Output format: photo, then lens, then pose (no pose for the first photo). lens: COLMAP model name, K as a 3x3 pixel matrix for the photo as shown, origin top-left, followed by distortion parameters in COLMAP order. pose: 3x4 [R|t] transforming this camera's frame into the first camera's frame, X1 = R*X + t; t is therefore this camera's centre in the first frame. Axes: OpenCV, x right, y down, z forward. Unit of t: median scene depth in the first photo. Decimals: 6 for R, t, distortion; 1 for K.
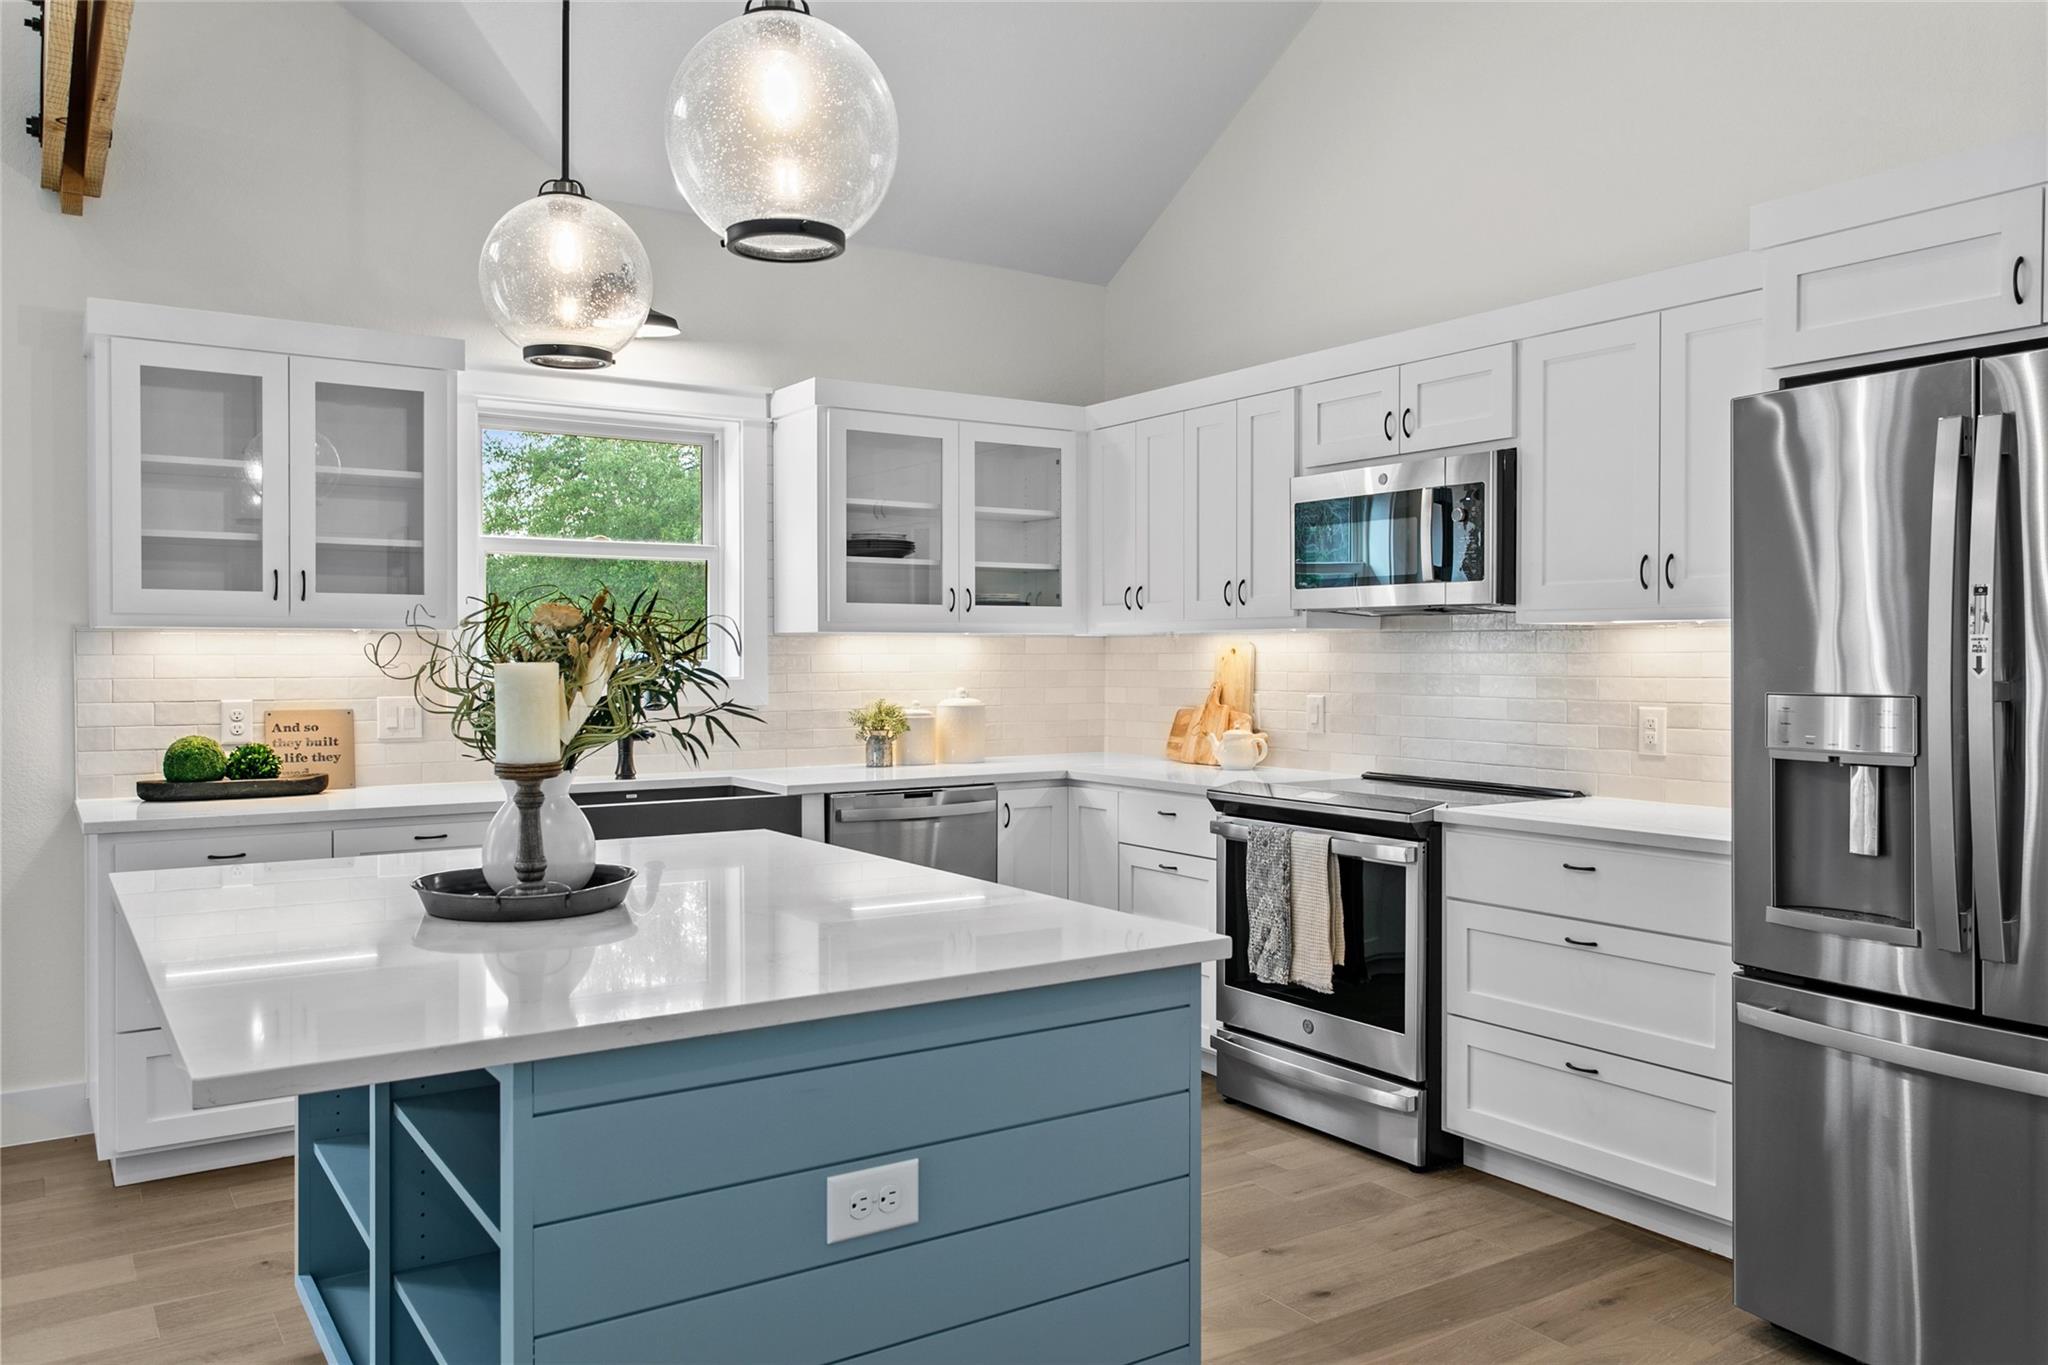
lens RADIAL K [[1539.8, 0, 1031.0], [0, 1539.8, 685.6], [0, 0, 1]] dist [-0.012046, -0.001068]
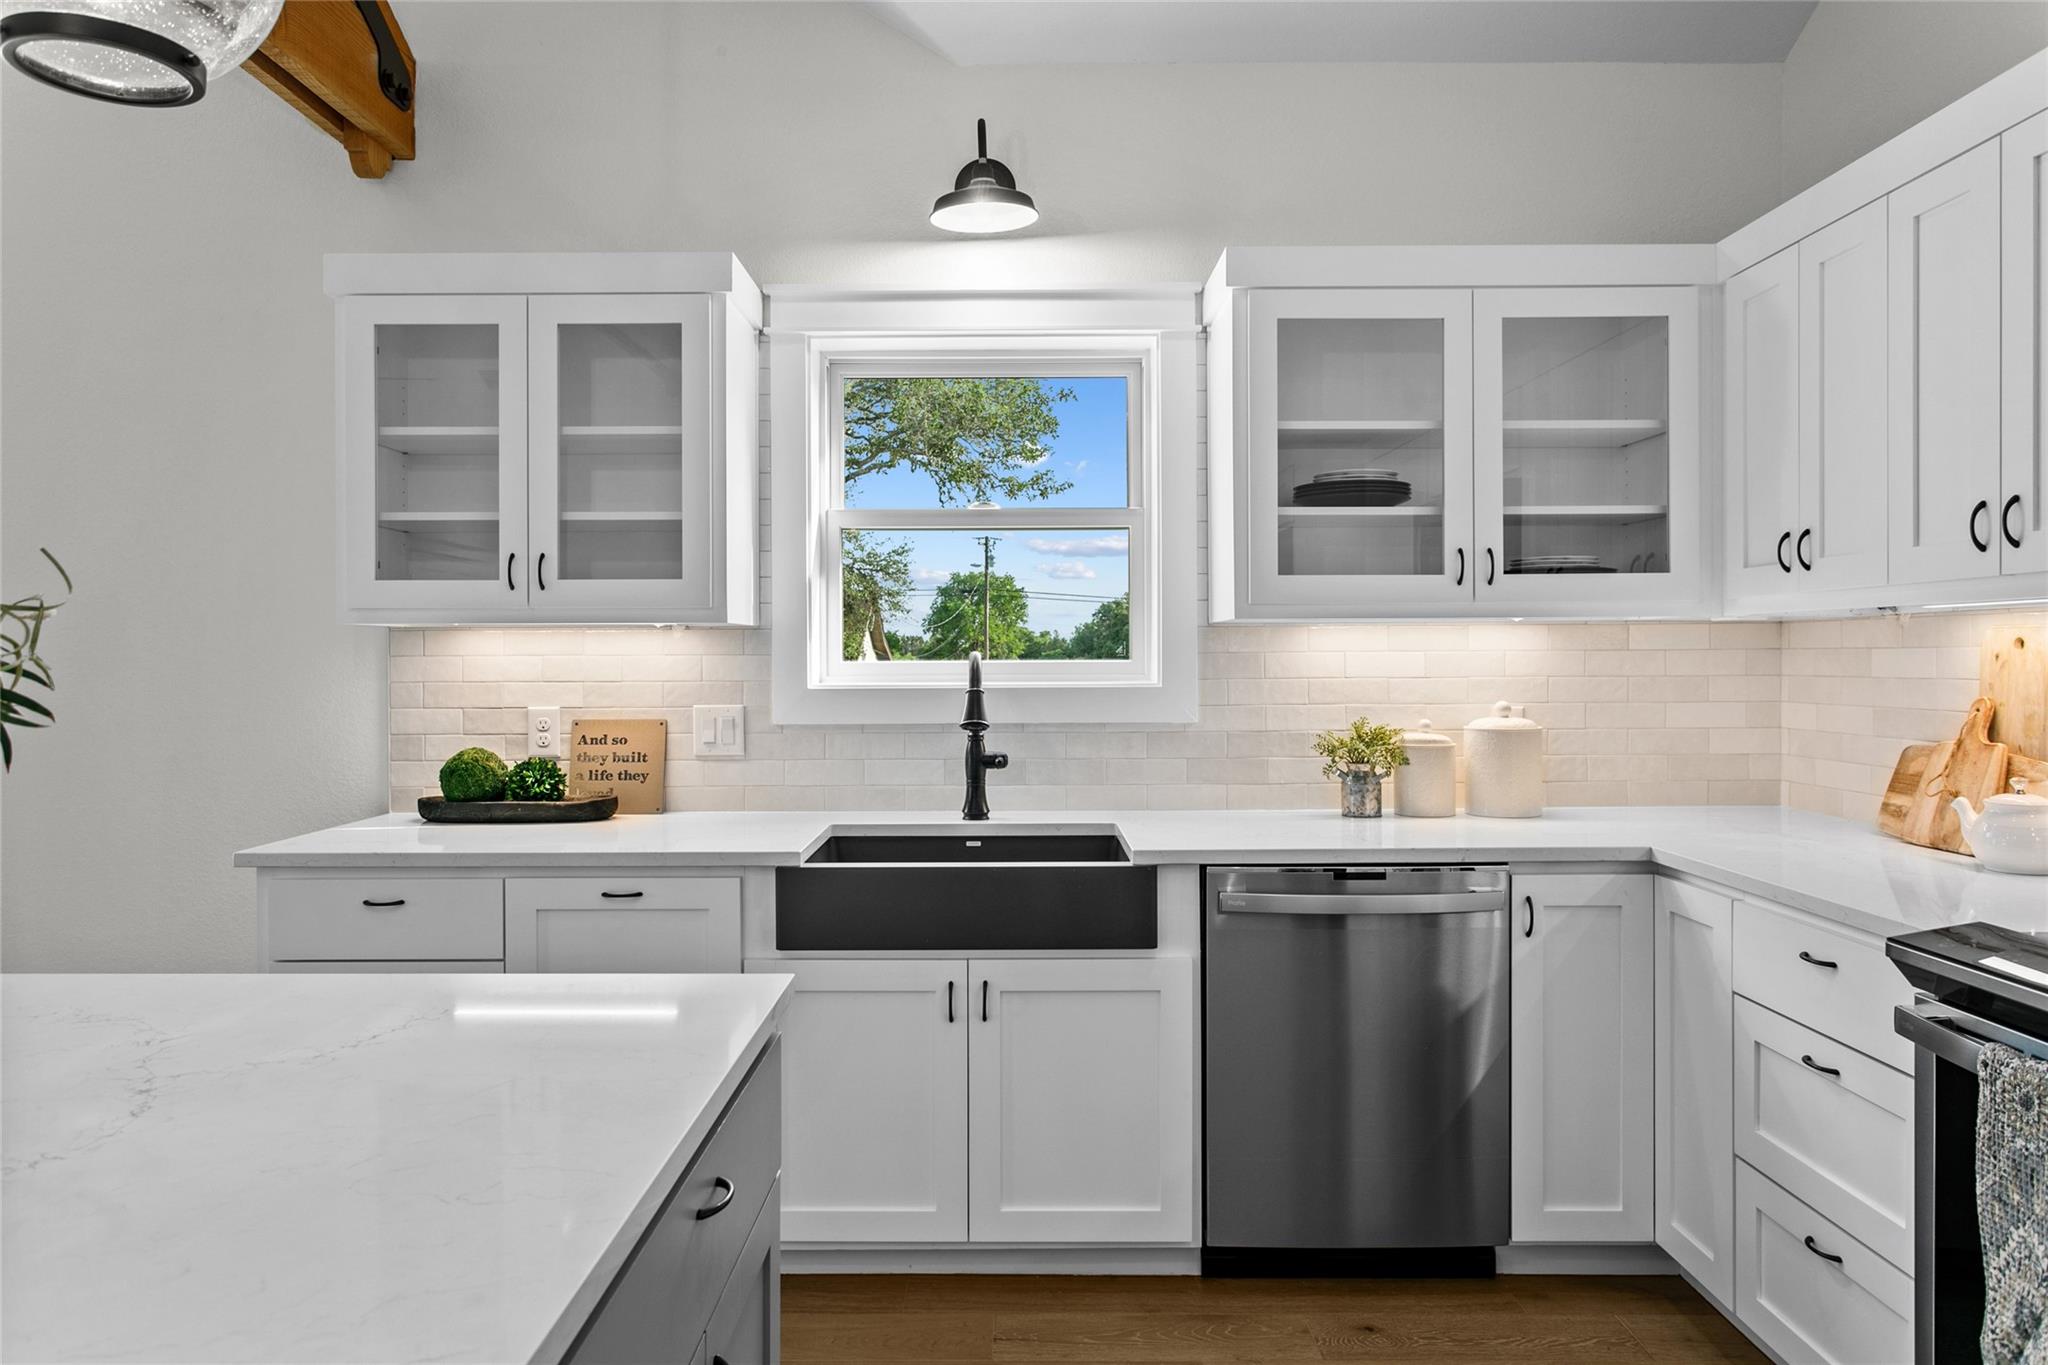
lens RADIAL K [[1314.1, 0, 987.9], [0, 1314.1, 660.2], [0, 0, 1]] dist [-0.009367, 0.010256]
pose [[0.822541, -0.001157, -0.568705, 0.115760], [-0.007469, 0.999890, -0.012837, -0.009448], [0.568657, 0.014807, 0.822441, 0.513500]]
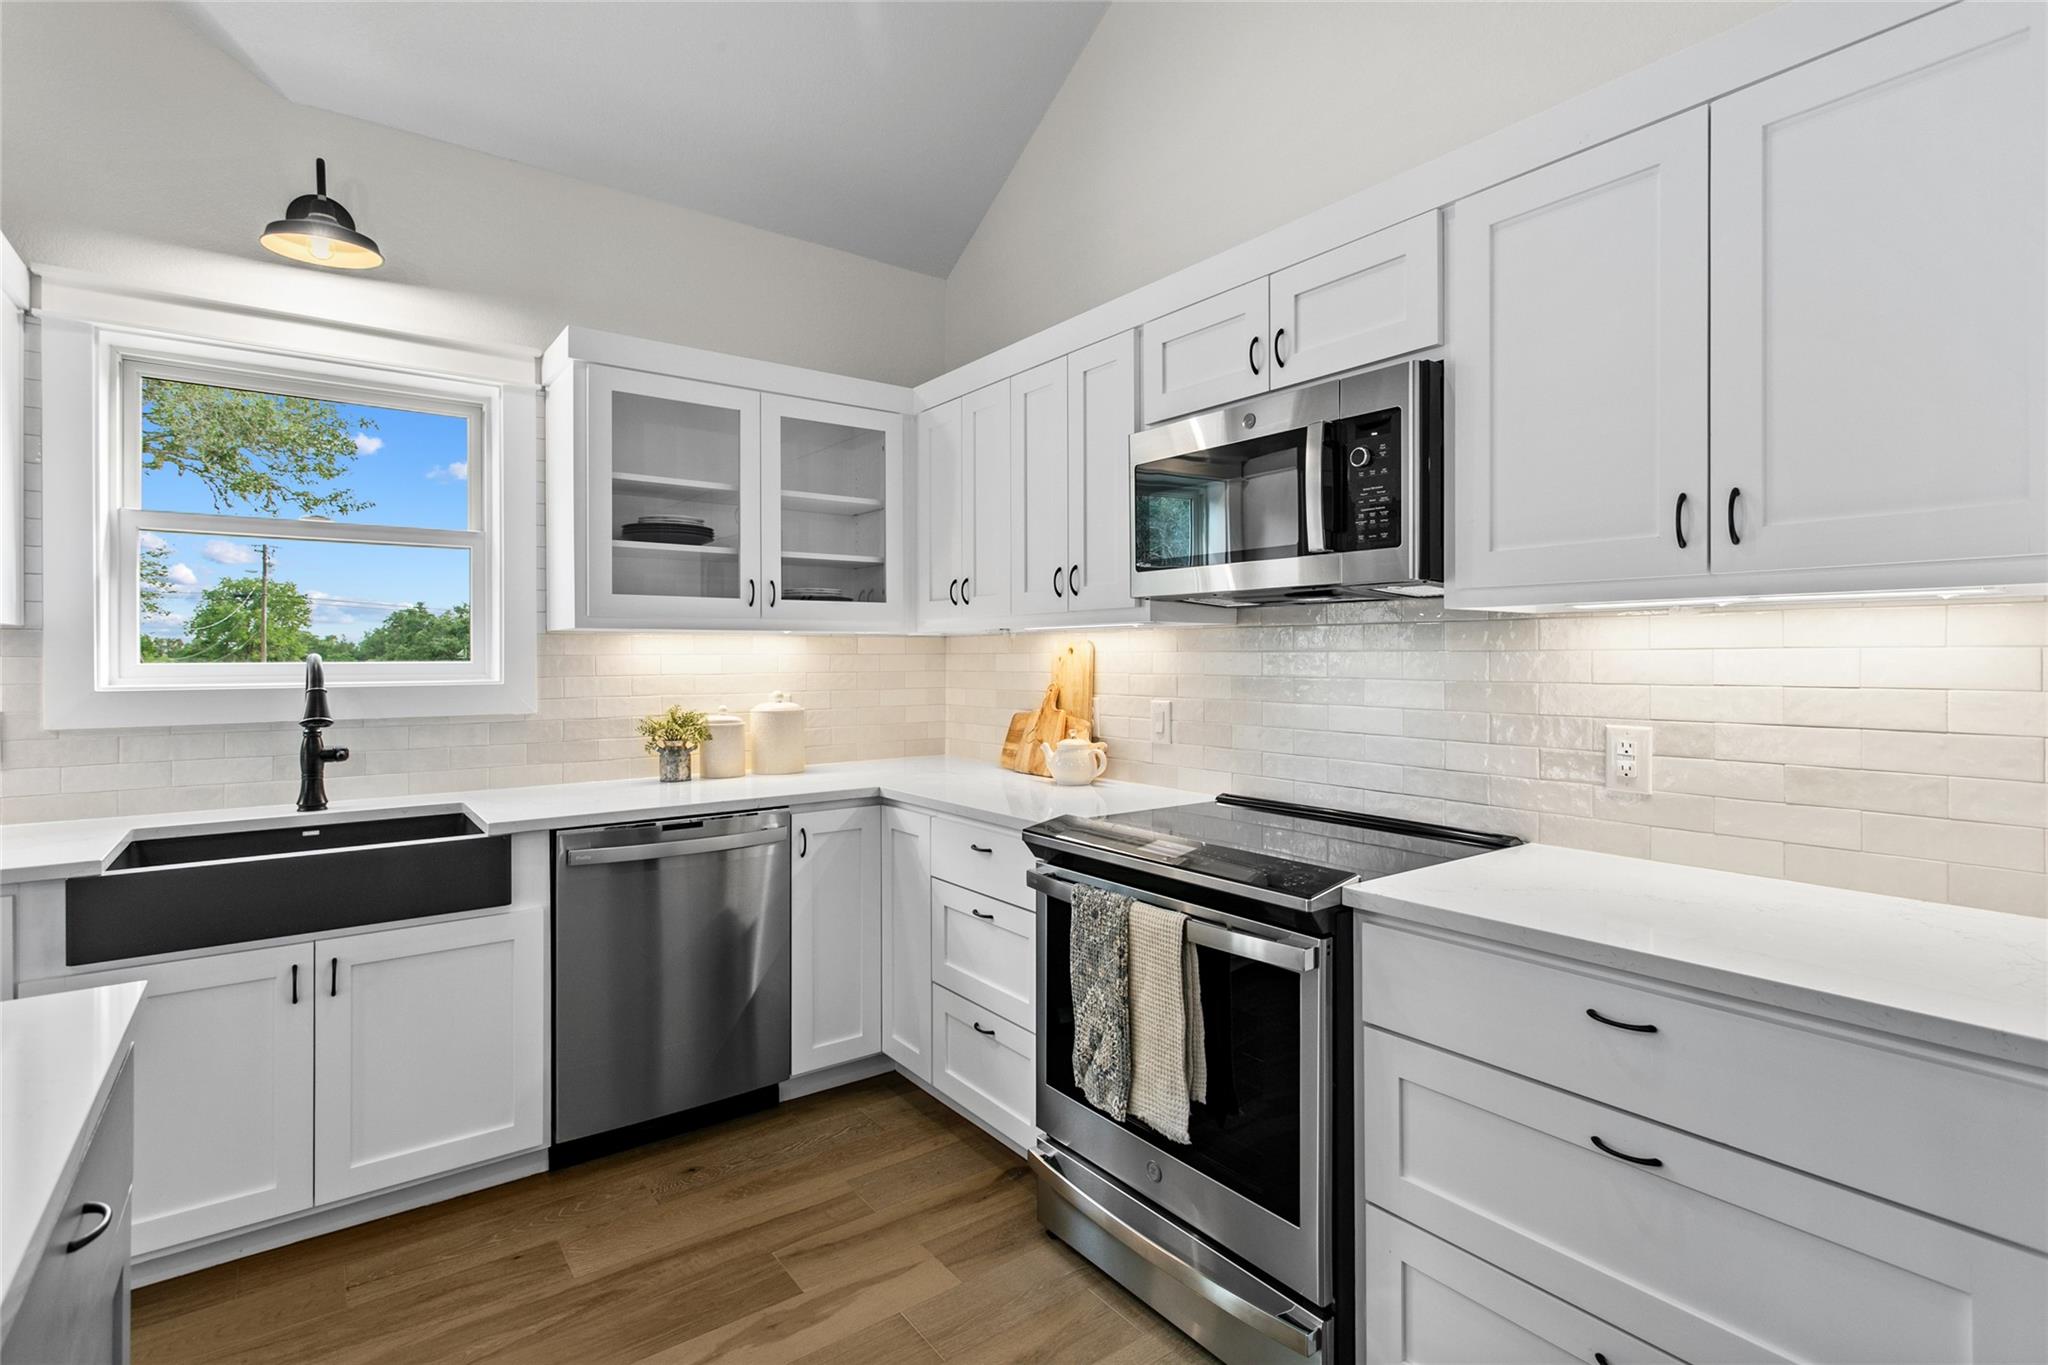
lens RADIAL K [[991.7, 0, 1024.2], [0, 991.7, 657.6], [0, 0, 1]] dist [0.002268, 0.000097]
pose [[0.998780, -0.002114, 0.049340, 0.090271], [0.003033, 0.999823, -0.018572, -0.009004], [-0.049292, 0.018699, 0.998609, 0.499855]]
